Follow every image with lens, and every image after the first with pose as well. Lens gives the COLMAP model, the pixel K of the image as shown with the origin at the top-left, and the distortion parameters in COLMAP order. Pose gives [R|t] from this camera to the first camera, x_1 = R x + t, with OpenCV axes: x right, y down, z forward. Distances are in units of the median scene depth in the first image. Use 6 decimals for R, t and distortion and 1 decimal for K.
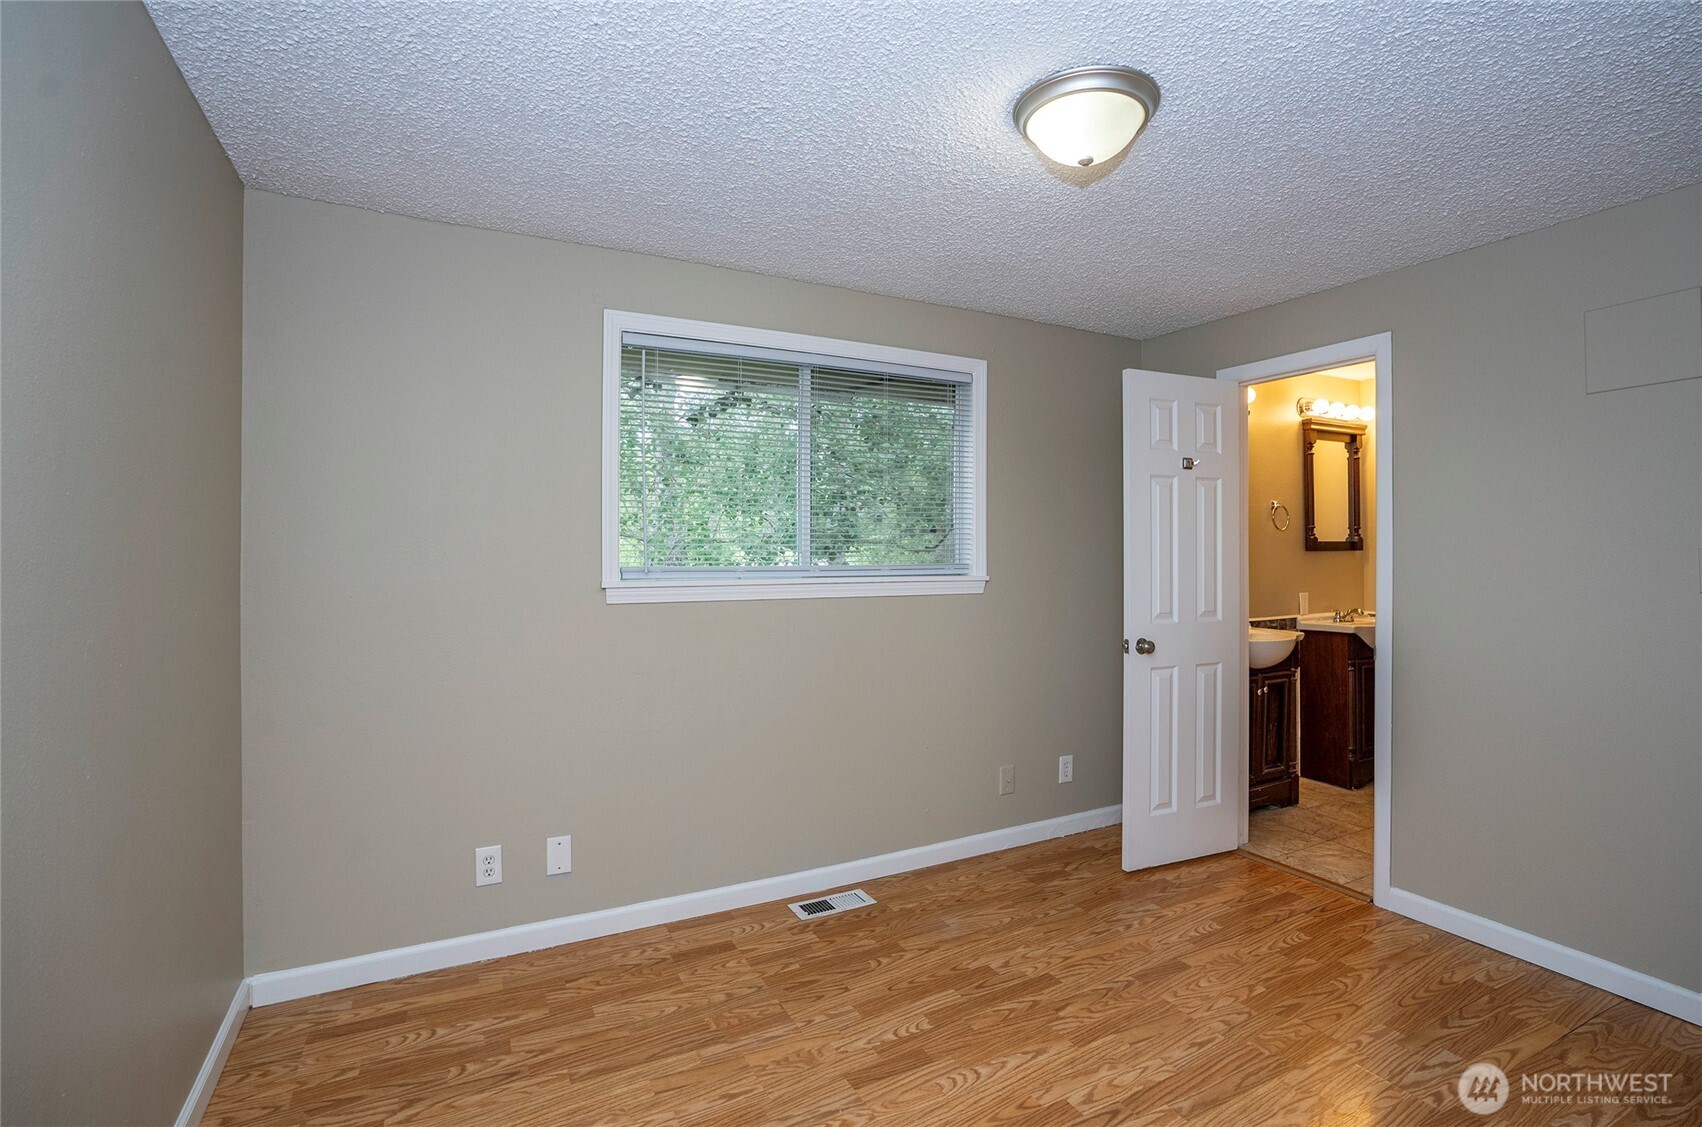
lens RADIAL K [[802.8, 0, 827.0], [0, 802.8, 545.1], [0, 0, 1]] dist [-0.067573, 0.022944]
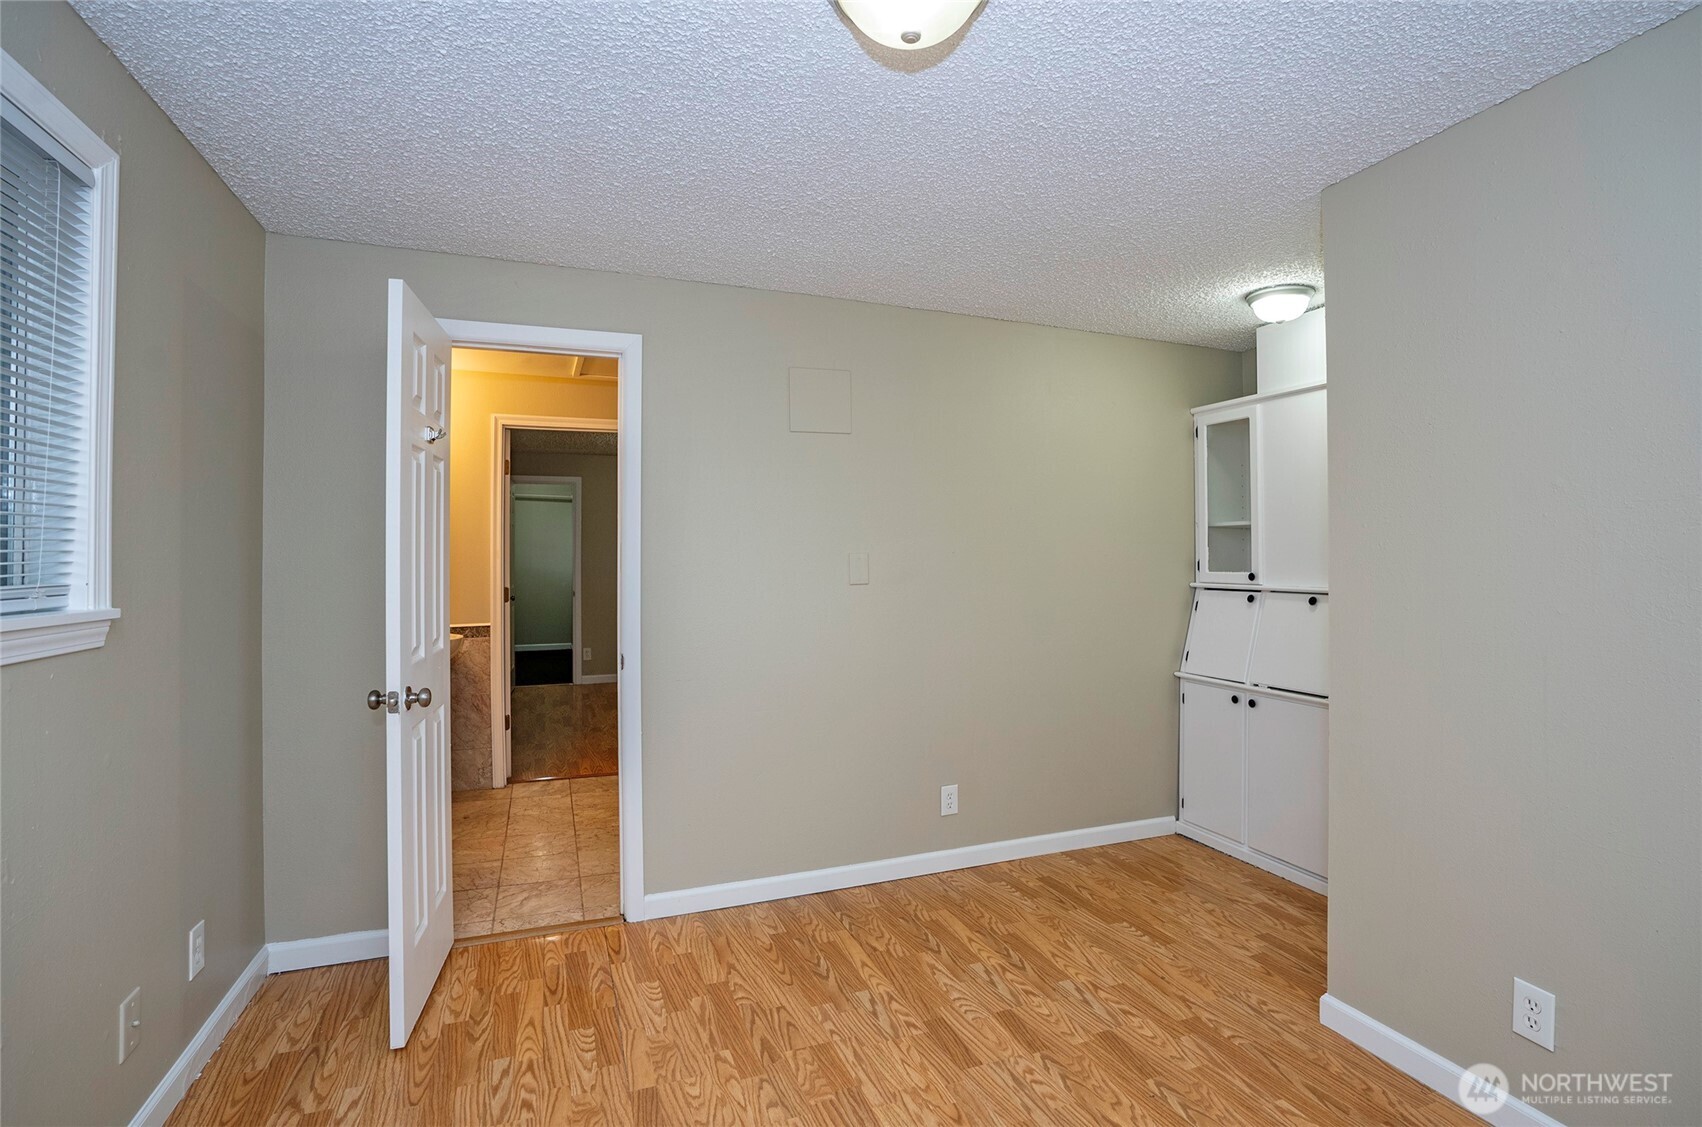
lens RADIAL K [[814.9, 0, 881.8], [0, 814.9, 555.3], [0, 0, 1]] dist [-0.014323, 0.000574]
pose [[0.081804, 0.000334, 0.996648, -0.268453], [-0.007506, 0.999972, 0.000281, 0.003522], [-0.996620, -0.007504, 0.081805, 0.584900]]
